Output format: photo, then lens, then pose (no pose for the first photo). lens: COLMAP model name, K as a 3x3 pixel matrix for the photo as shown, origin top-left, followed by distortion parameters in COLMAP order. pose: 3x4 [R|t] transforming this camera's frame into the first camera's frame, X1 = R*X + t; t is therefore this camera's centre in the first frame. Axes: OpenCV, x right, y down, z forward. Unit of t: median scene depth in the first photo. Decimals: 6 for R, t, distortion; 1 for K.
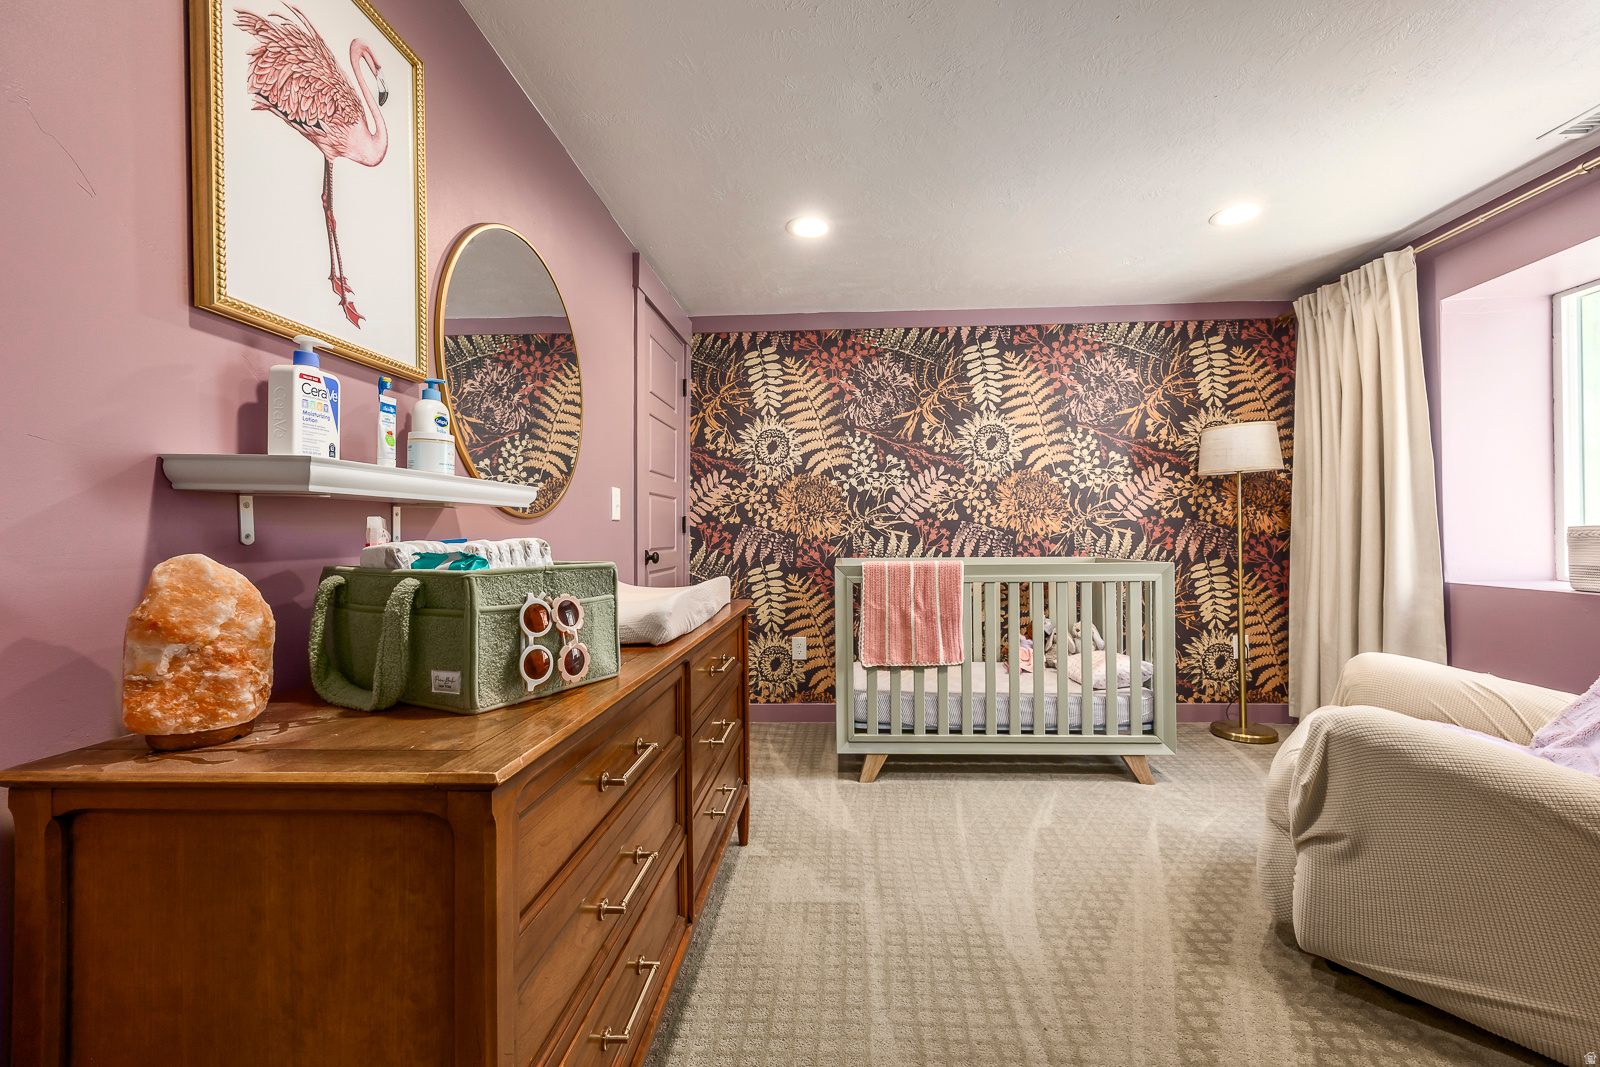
lens RADIAL K [[636.3, 0, 798.3], [0, 636.3, 532.3], [0, 0, 1]] dist [-0.003136, 0.000512]
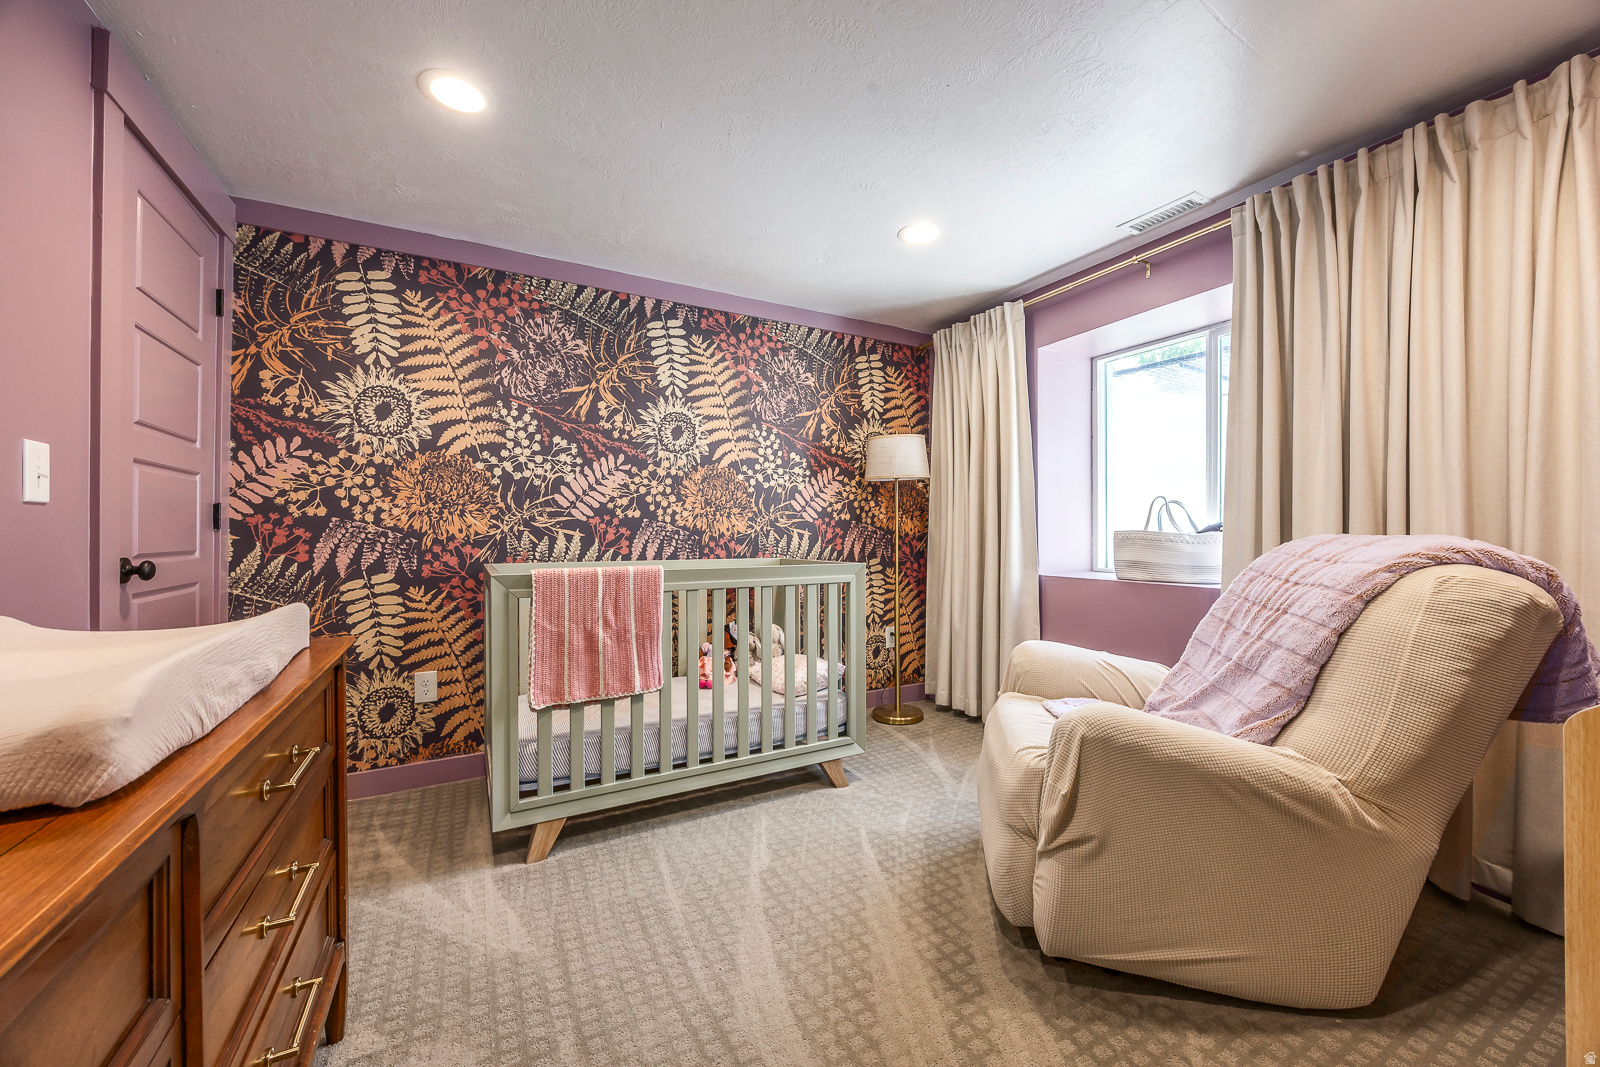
lens RADIAL K [[636.3, 0, 817.5], [0, 636.3, 535.9], [0, 0, 1]] dist [-0.003136, 0.000512]
pose [[0.841347, 0.005054, 0.540472, -0.016132], [-0.007526, 0.999969, 0.002364, 0.001844], [-0.540443, -0.006057, 0.841359, 0.136884]]
